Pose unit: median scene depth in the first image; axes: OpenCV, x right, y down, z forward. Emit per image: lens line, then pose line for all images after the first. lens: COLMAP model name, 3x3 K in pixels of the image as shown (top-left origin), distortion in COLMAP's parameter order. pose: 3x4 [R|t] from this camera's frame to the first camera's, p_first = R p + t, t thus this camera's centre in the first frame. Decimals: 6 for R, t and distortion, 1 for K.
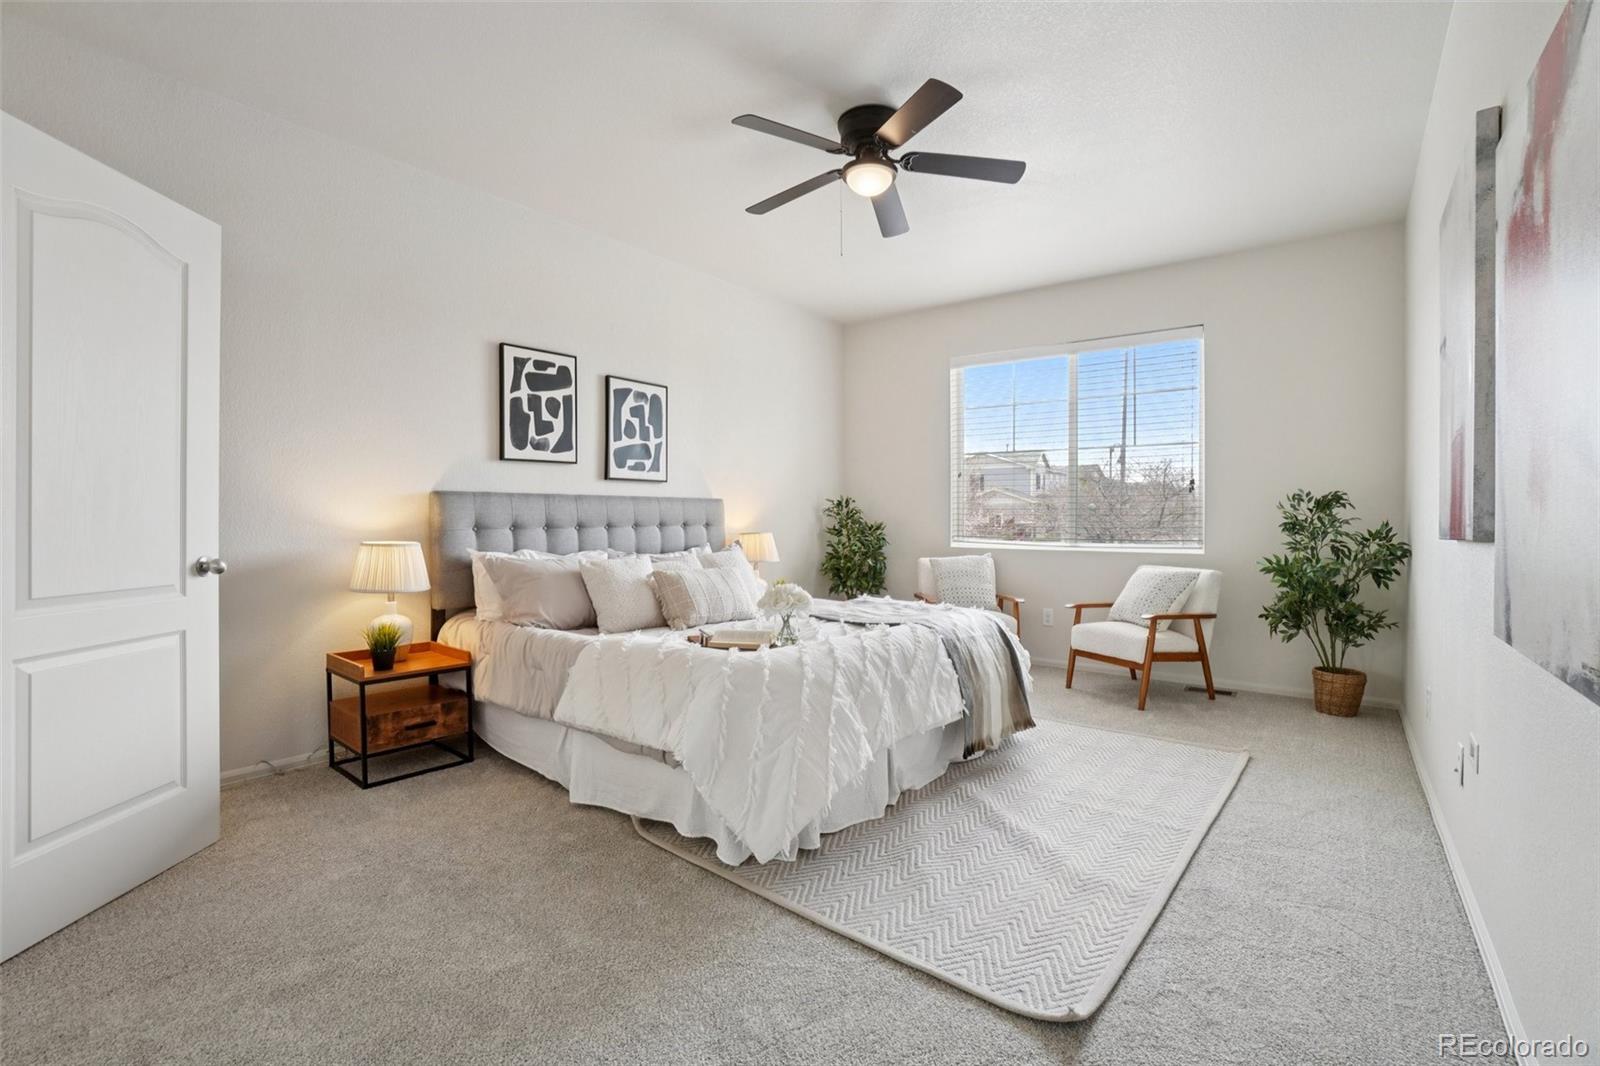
lens RADIAL K [[699.8, 0, 789.9], [0, 699.8, 529.6], [0, 0, 1]] dist [-0.021109, -0.000080]
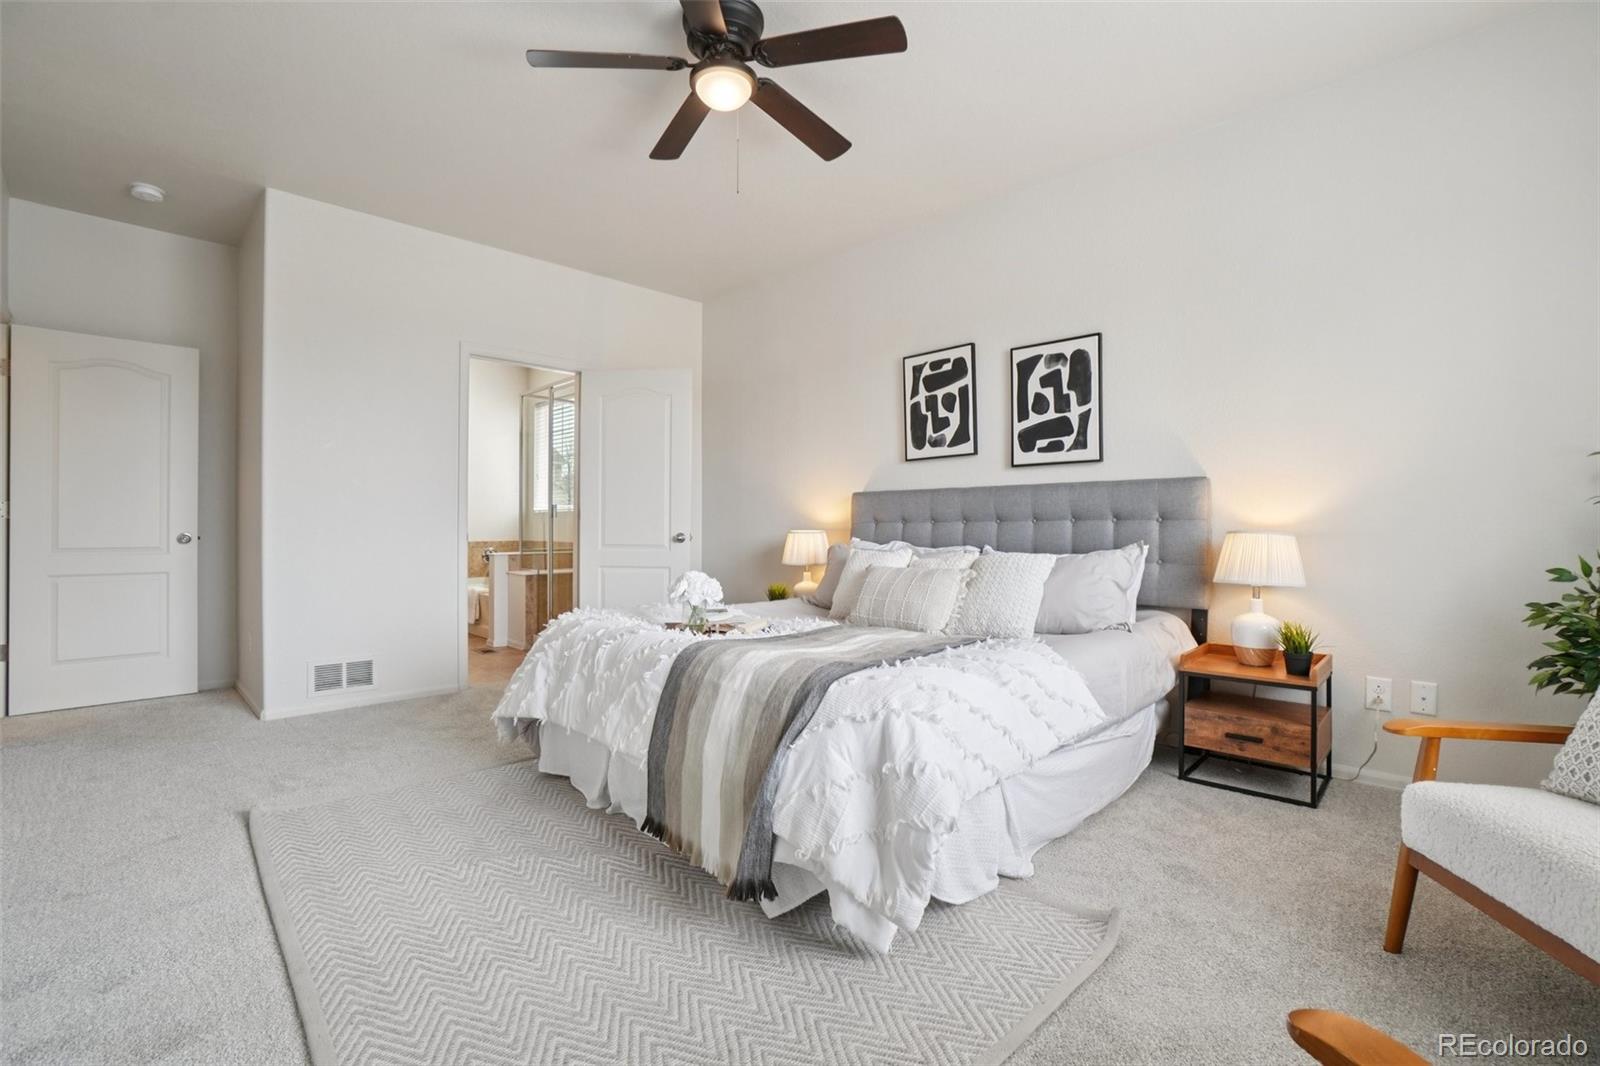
lens RADIAL K [[699.8, 0, 792.6], [0, 699.8, 530.5], [0, 0, 1]] dist [-0.021109, -0.000080]
pose [[-0.080058, 0.022261, -0.996542, 0.692212], [-0.001468, 0.999747, 0.022451, -0.011014], [0.996789, 0.003260, -0.080005, 0.848222]]
